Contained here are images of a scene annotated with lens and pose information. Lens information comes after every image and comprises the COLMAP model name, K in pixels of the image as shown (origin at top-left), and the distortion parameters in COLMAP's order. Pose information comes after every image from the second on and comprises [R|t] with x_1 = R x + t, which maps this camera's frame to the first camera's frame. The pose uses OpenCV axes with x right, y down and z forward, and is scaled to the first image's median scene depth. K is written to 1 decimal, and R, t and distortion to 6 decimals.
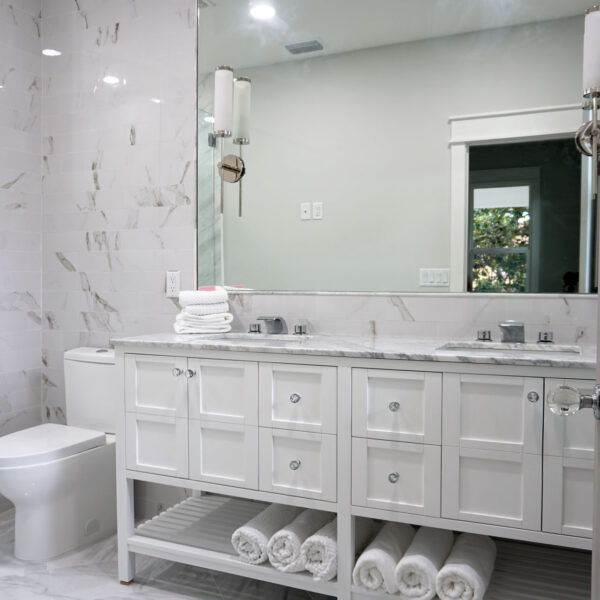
lens RADIAL K [[615.0, 0, 300.0], [0, 615.0, 300.0], [0, 0, 1]] dist [-0.042441, 0.030632]
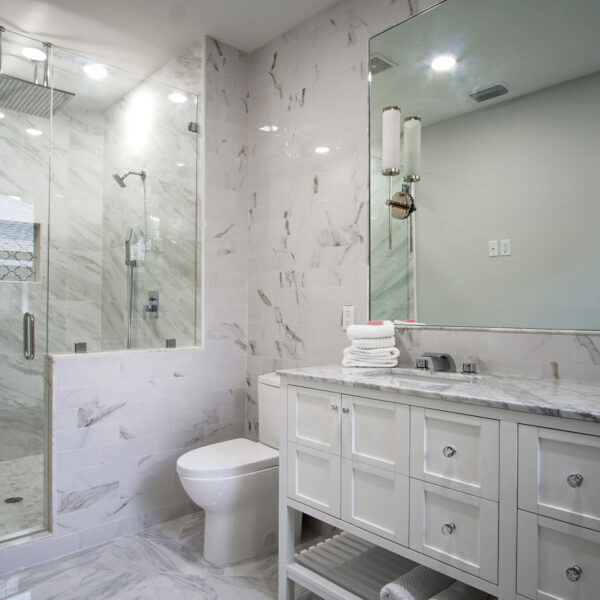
lens RADIAL K [[482.7, 0, 300.0], [0, 482.7, 300.0], [0, 0, 1]] dist [-0.034857, 0.001814]
pose [[0.917715, -0.005545, -0.397200, 0.054732], [-0.017237, 0.998405, -0.053761, -0.011829], [0.396864, 0.056184, 0.916156, 0.220355]]
